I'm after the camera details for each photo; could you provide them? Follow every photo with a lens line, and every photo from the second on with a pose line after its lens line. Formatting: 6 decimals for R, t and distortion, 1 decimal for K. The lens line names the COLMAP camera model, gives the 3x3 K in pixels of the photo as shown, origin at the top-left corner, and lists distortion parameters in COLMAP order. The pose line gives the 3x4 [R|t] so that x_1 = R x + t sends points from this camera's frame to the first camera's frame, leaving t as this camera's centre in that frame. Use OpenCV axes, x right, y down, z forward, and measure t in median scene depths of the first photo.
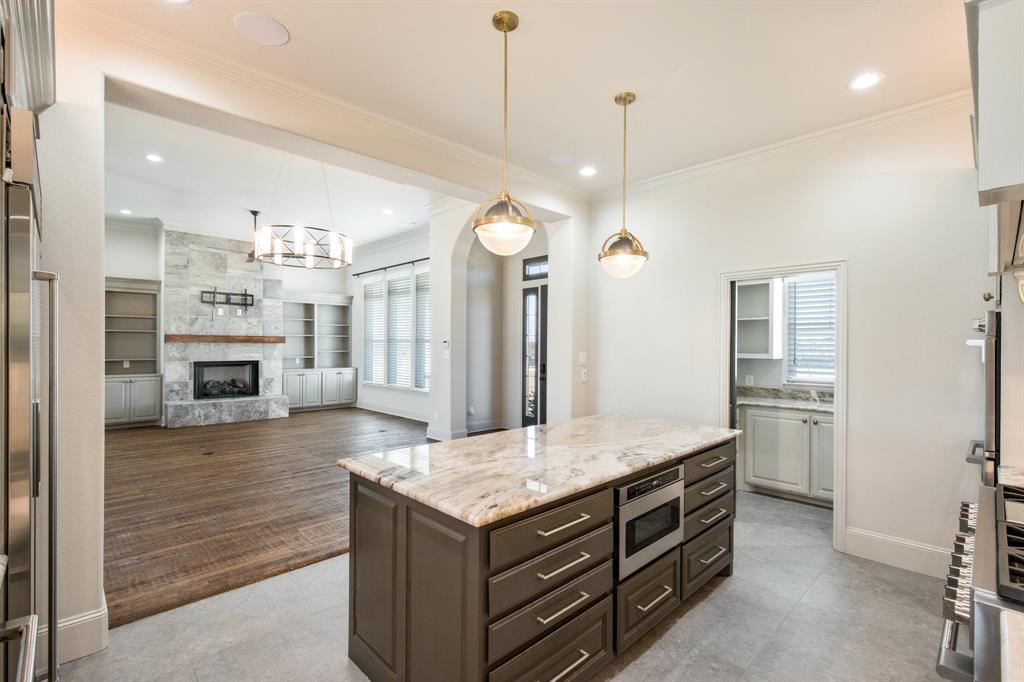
lens RADIAL K [[471.0, 0, 508.4], [0, 471.0, 344.3], [0, 0, 1]] dist [0.001354, 0.000189]
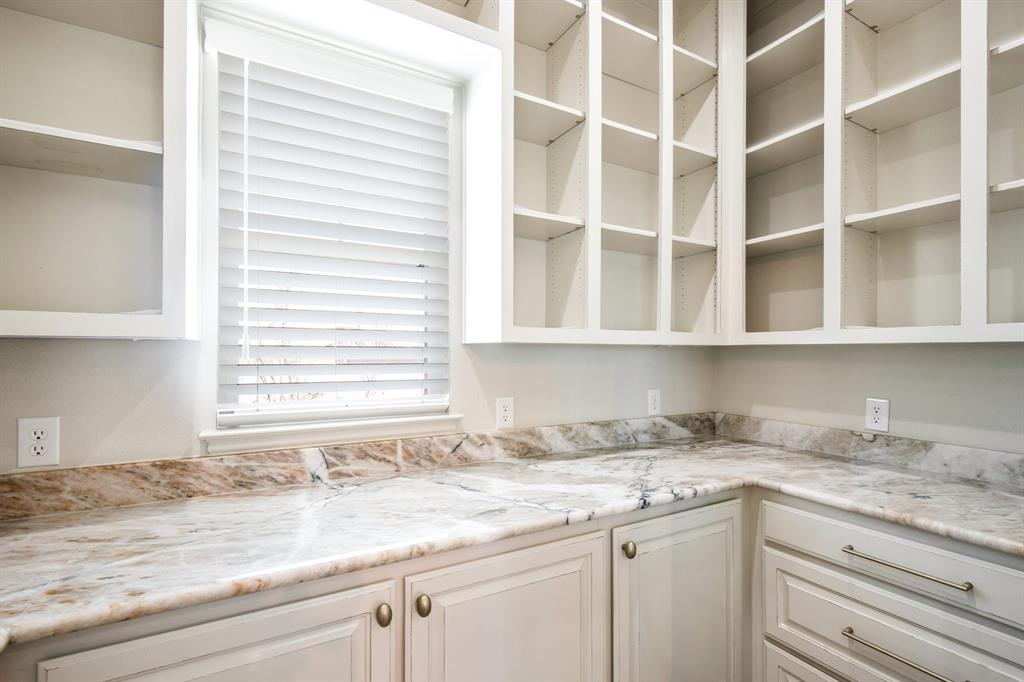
lens RADIAL K [[471.0, 0, 509.3], [0, 471.0, 347.6], [0, 0, 1]] dist [0.001354, 0.000189]
pose [[0.268629, 0.008646, 0.963205, 0.382482], [-0.001940, 0.999963, -0.008435, 0.036282], [-0.963242, 0.000397, 0.268636, 0.778316]]
